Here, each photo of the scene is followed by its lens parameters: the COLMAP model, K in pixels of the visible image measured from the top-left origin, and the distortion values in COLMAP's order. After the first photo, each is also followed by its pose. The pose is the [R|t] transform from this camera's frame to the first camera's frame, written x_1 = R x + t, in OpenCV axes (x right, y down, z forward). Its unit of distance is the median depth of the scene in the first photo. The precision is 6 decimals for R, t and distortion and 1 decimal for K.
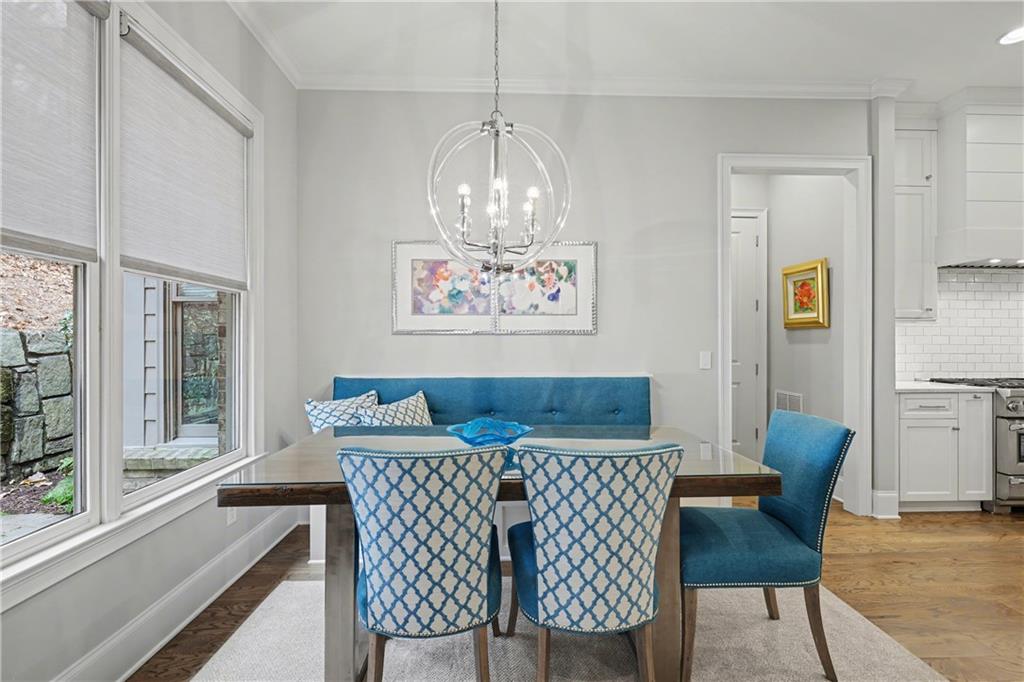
lens RADIAL K [[459.8, 0, 512.0], [0, 459.8, 341.0], [0, 0, 1]] dist [-0.002016, -0.000284]
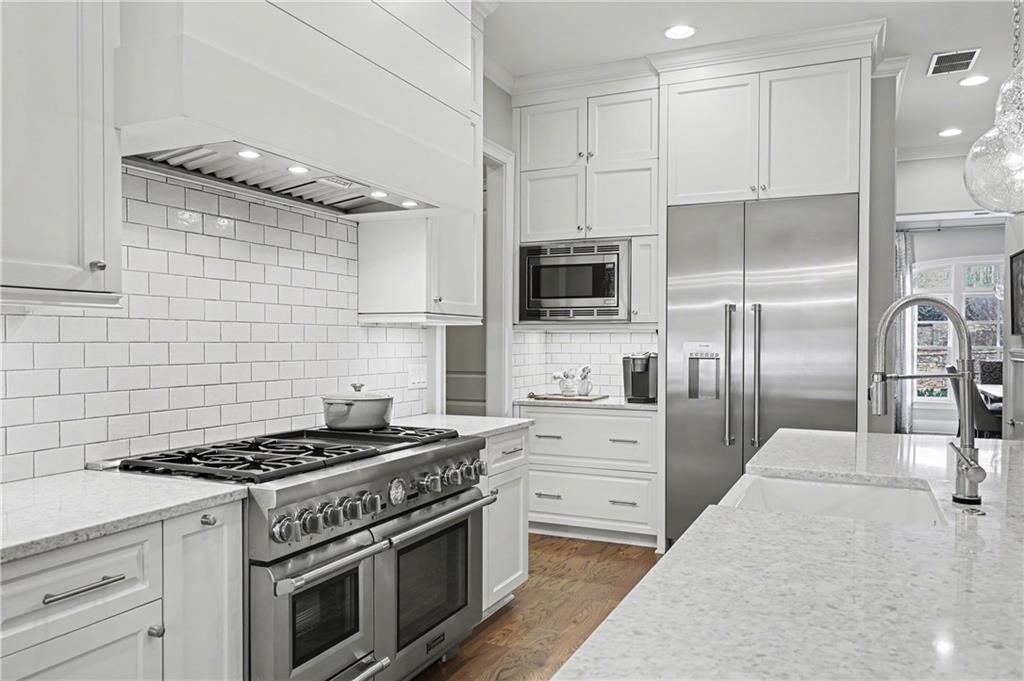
lens RADIAL K [[749.5, 0, 514.3], [0, 749.5, 348.1], [0, 0, 1]] dist [0.001574, -0.003720]
pose [[0.439567, -0.011494, 0.898136, 0.600027], [-0.000380, 0.999916, 0.012982, -0.018468], [-0.898210, -0.006048, 0.439525, 0.535126]]
